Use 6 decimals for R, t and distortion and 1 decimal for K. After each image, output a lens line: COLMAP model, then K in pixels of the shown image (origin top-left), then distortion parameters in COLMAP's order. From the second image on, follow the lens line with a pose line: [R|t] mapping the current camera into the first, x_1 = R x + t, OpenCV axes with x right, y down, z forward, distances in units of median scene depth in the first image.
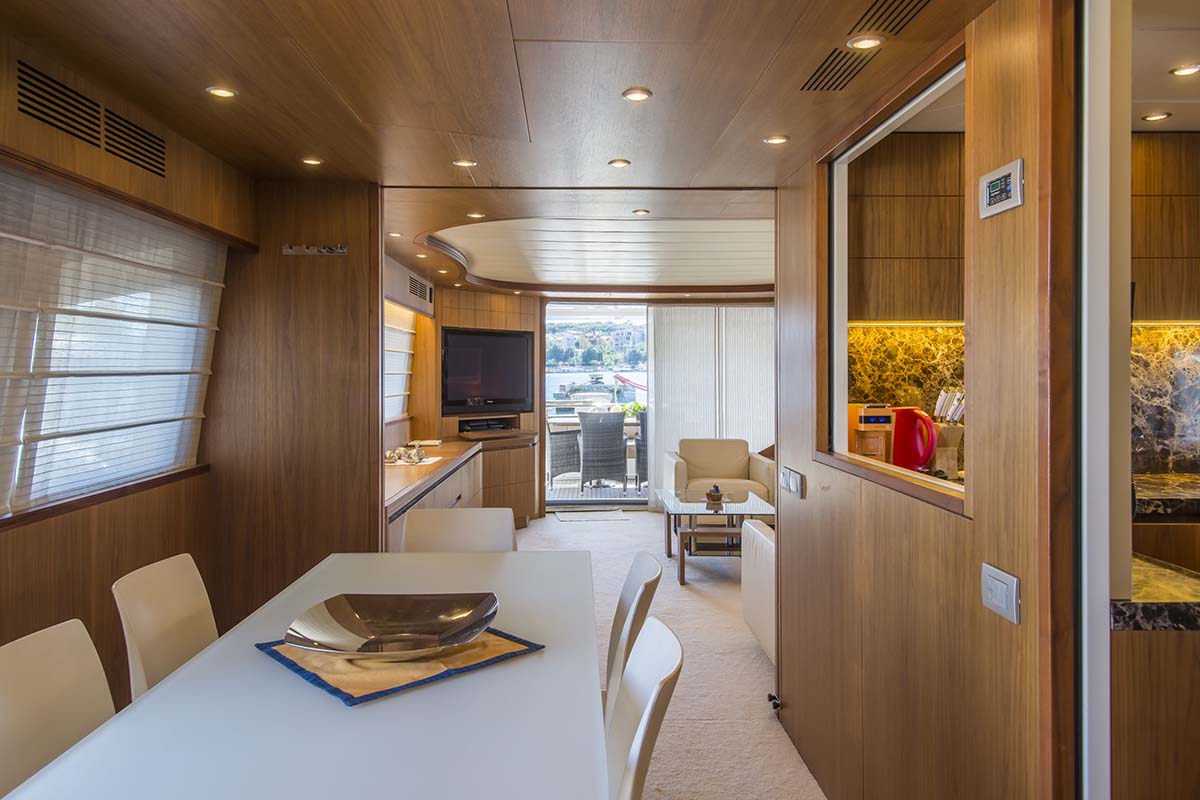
lens RADIAL K [[835.4, 0, 597.5], [0, 835.4, 373.6], [0, 0, 1]] dist [0.017501, 0.000542]
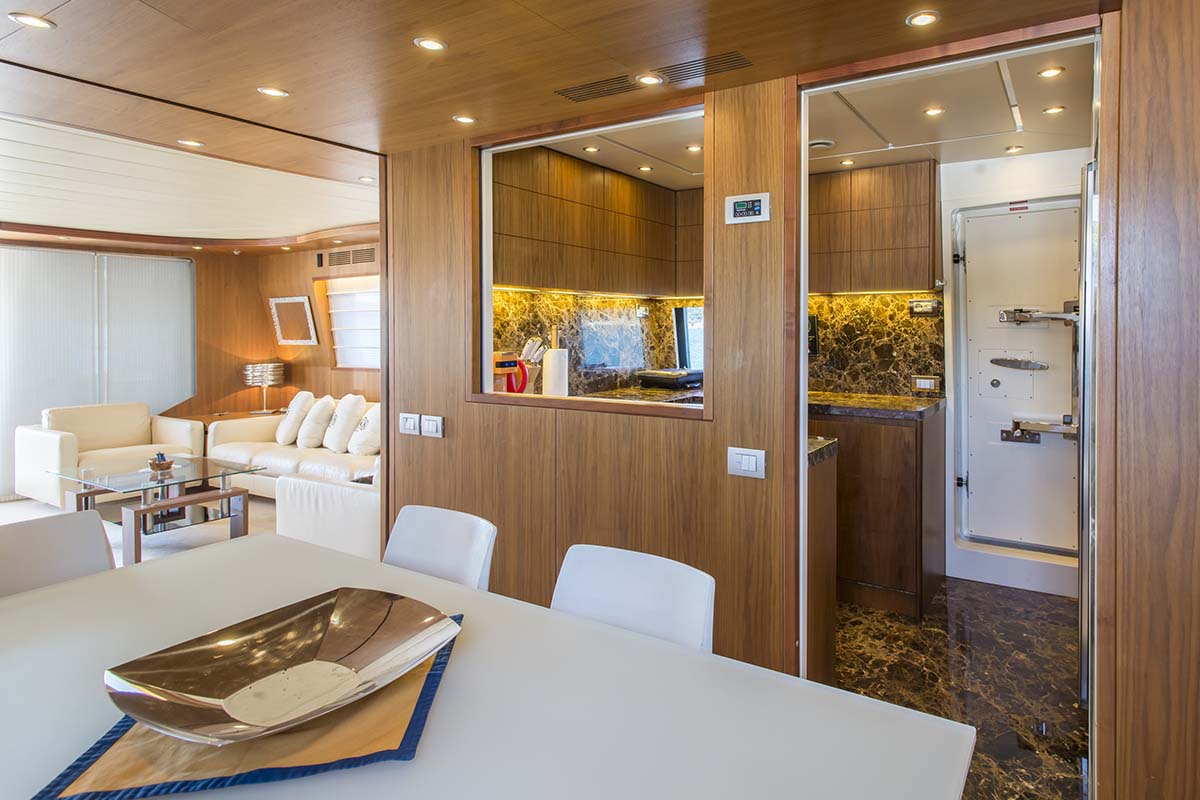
lens RADIAL K [[647.0, 0, 726.5], [0, 647.0, 337.0], [0, 0, 1]] dist [-0.000879, -0.000444]
pose [[0.506565, -0.016473, 0.862044, -0.132021], [0.008132, 0.999864, 0.014328, 0.001248], [-0.862163, -0.000248, 0.506631, 0.092494]]
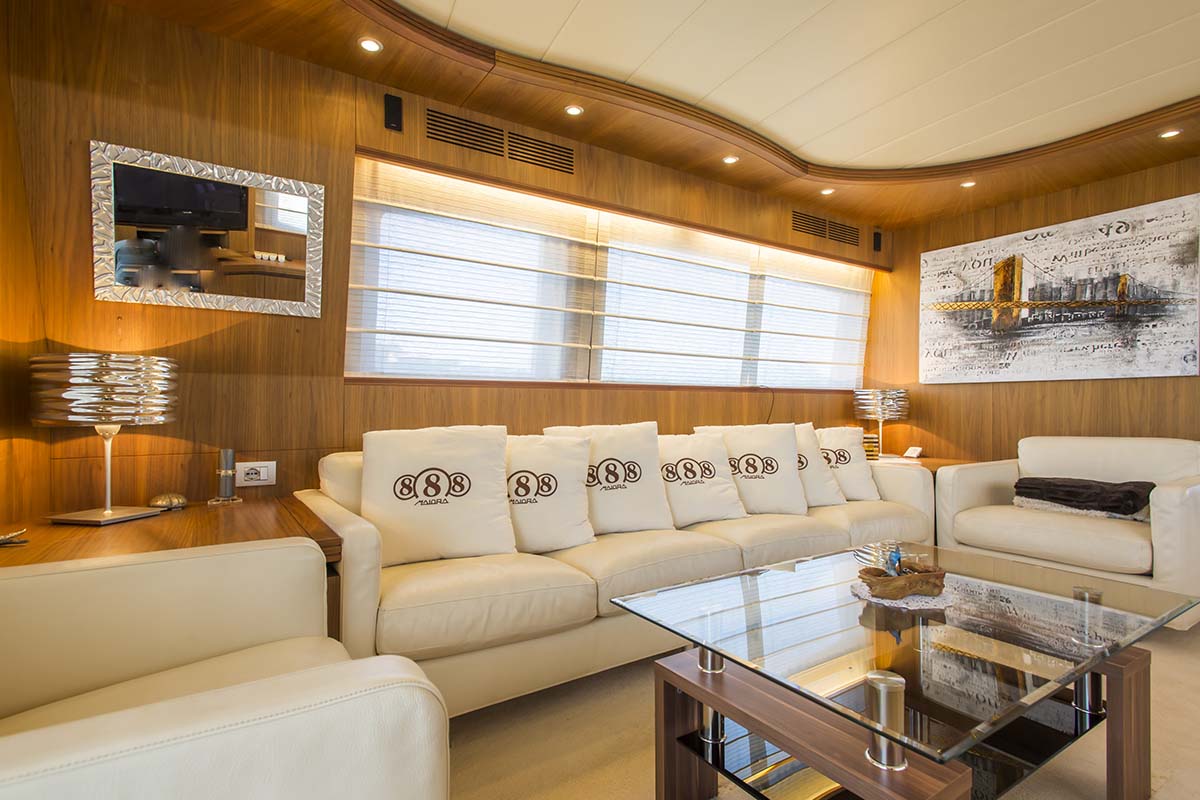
lens RADIAL K [[574.8, 0, 610.4], [0, 574.8, 407.7], [0, 0, 1]] dist [0.016336, -0.000375]
pose [[-0.514728, -0.008003, 0.857316, 0.009115], [-0.000484, 0.999959, 0.009045, 0.069246], [-0.857353, 0.004241, -0.514711, 1.104095]]
